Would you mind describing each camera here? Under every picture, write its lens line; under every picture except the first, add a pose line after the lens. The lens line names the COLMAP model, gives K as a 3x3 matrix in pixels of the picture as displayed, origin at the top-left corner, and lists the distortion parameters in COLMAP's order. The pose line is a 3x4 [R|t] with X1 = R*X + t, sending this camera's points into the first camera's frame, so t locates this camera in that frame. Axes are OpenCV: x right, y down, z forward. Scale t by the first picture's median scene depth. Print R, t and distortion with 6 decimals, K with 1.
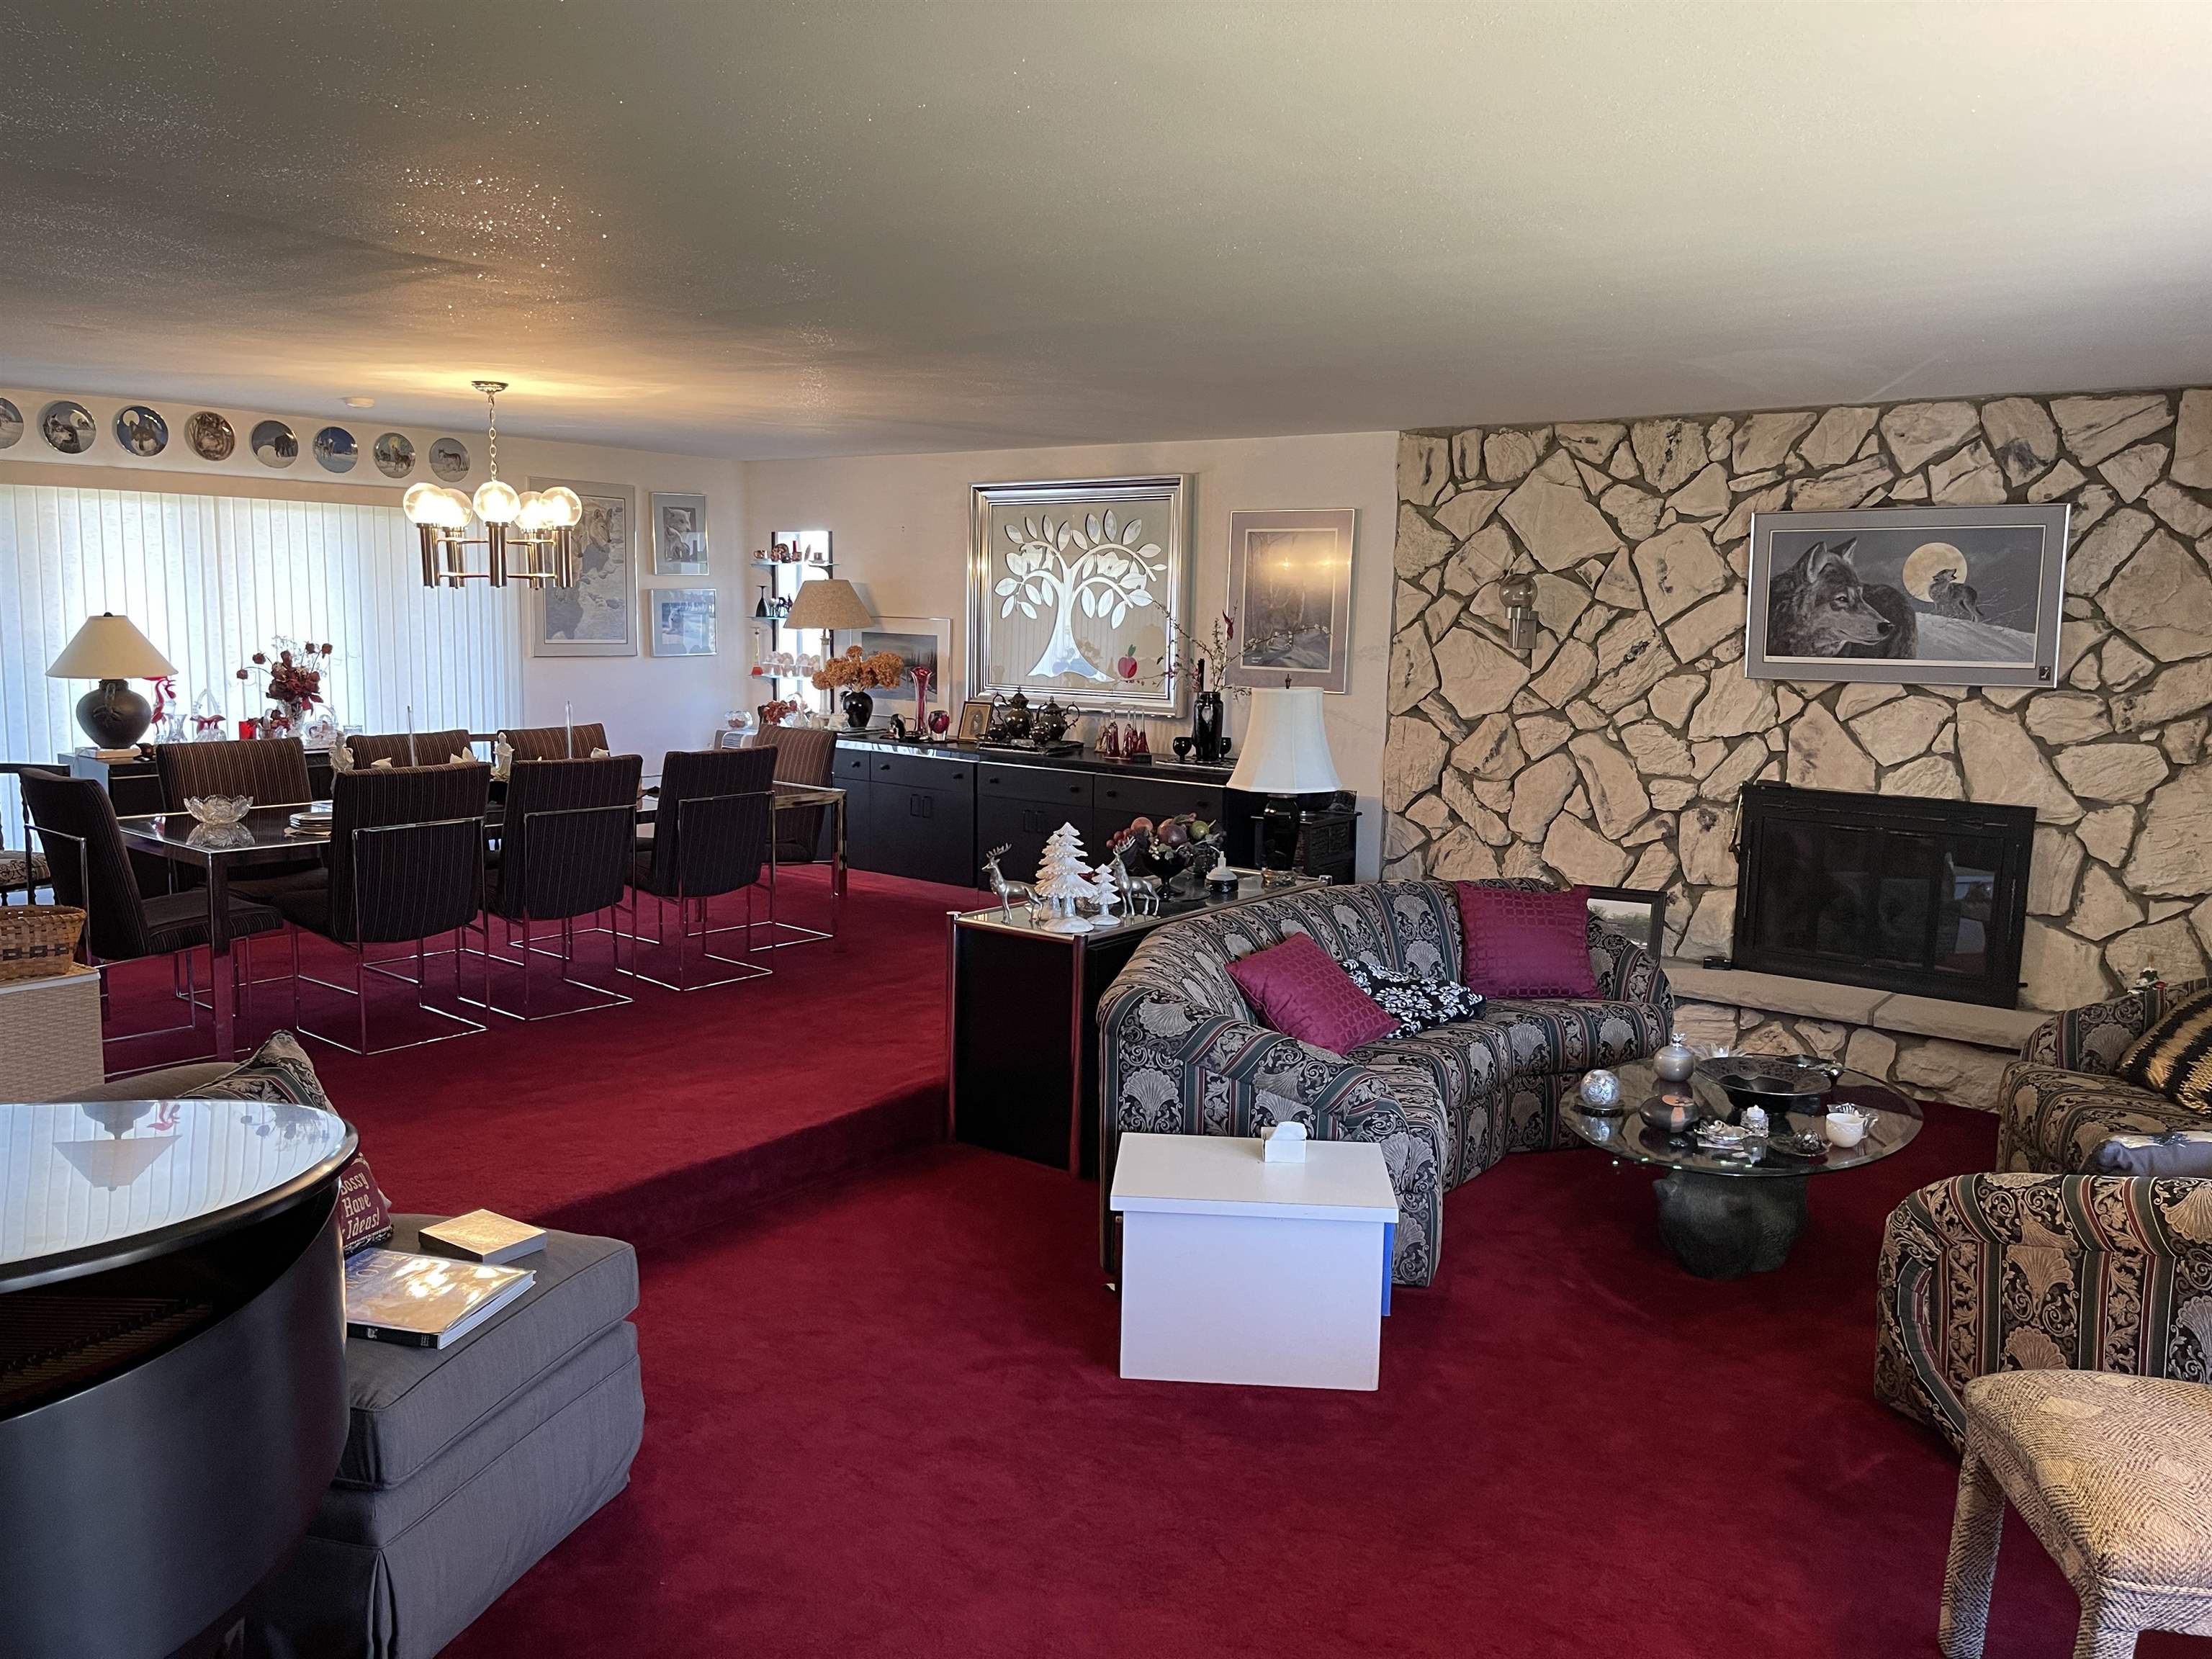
lens RADIAL K [[1657.6, 0, 1100.4], [0, 1657.6, 825.5], [0, 0, 1]] dist [0.074814, -0.094347]
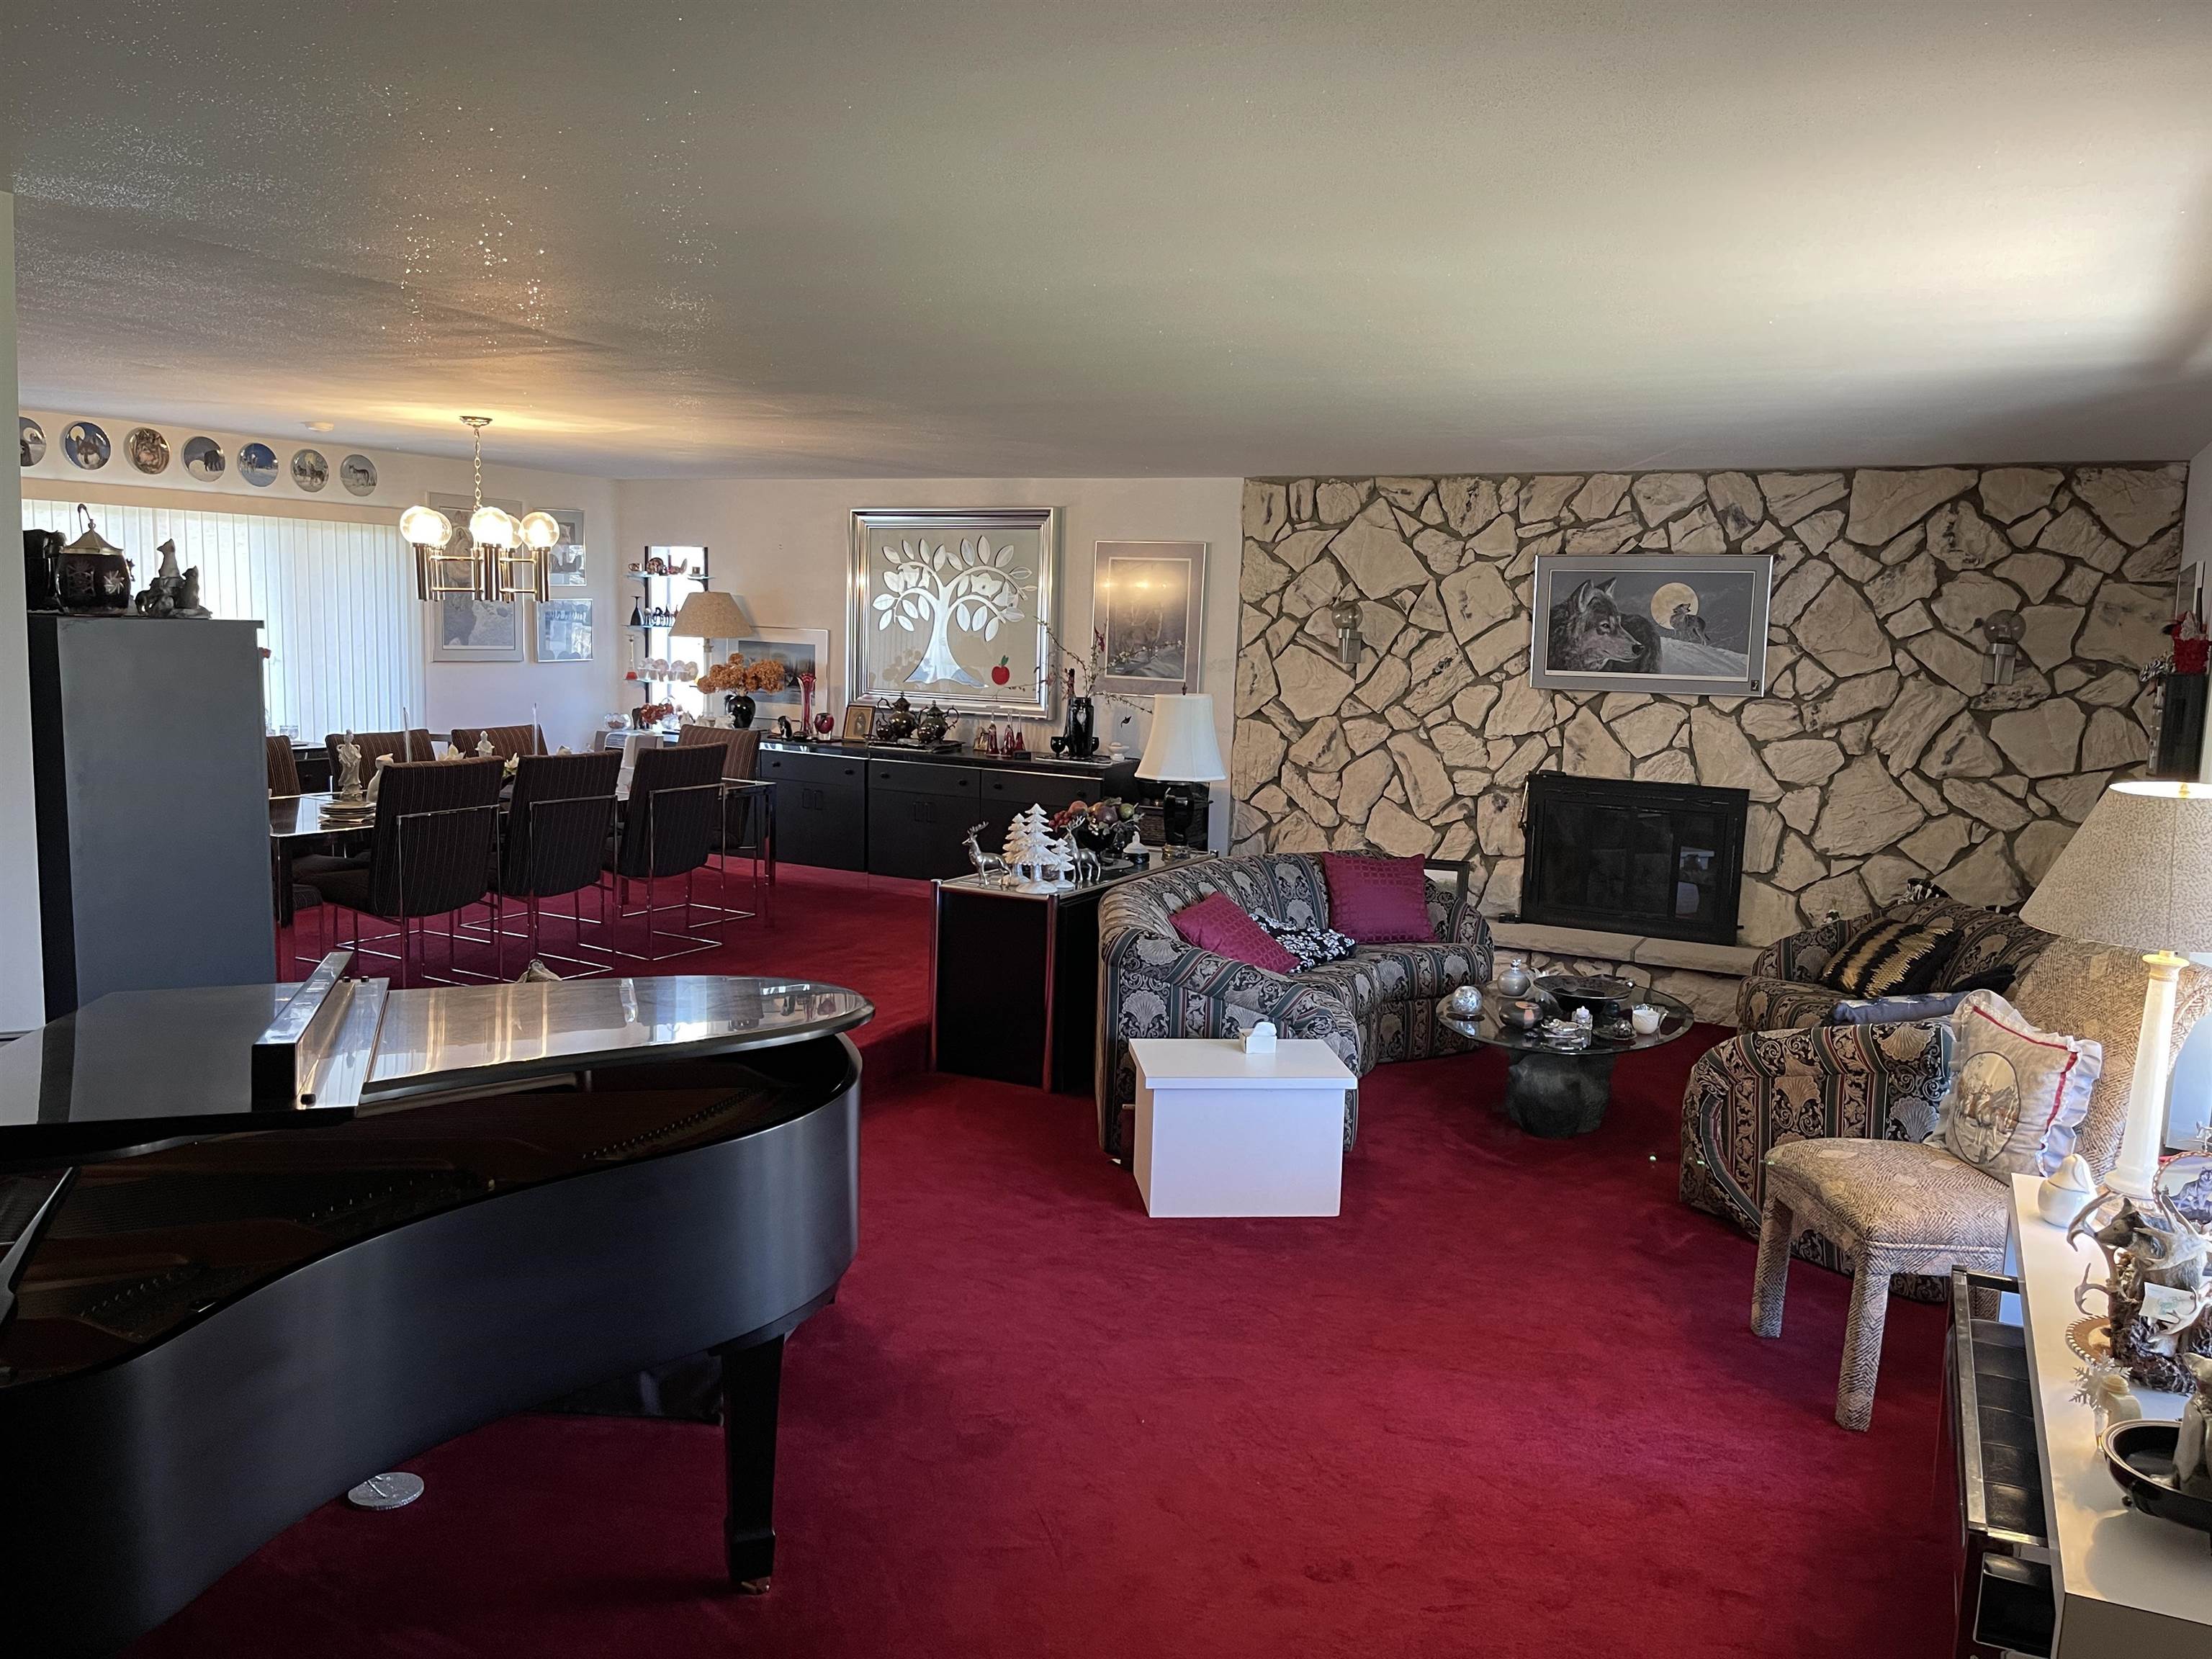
lens RADIAL K [[1657.6, 0, 1107.4], [0, 1657.6, 835.0], [0, 0, 1]] dist [0.074814, -0.094347]
pose [[0.984407, -0.010770, 0.175578, -0.150097], [0.010447, 0.999942, 0.002761, 0.015192], [-0.175598, -0.000884, 0.984462, -0.173363]]
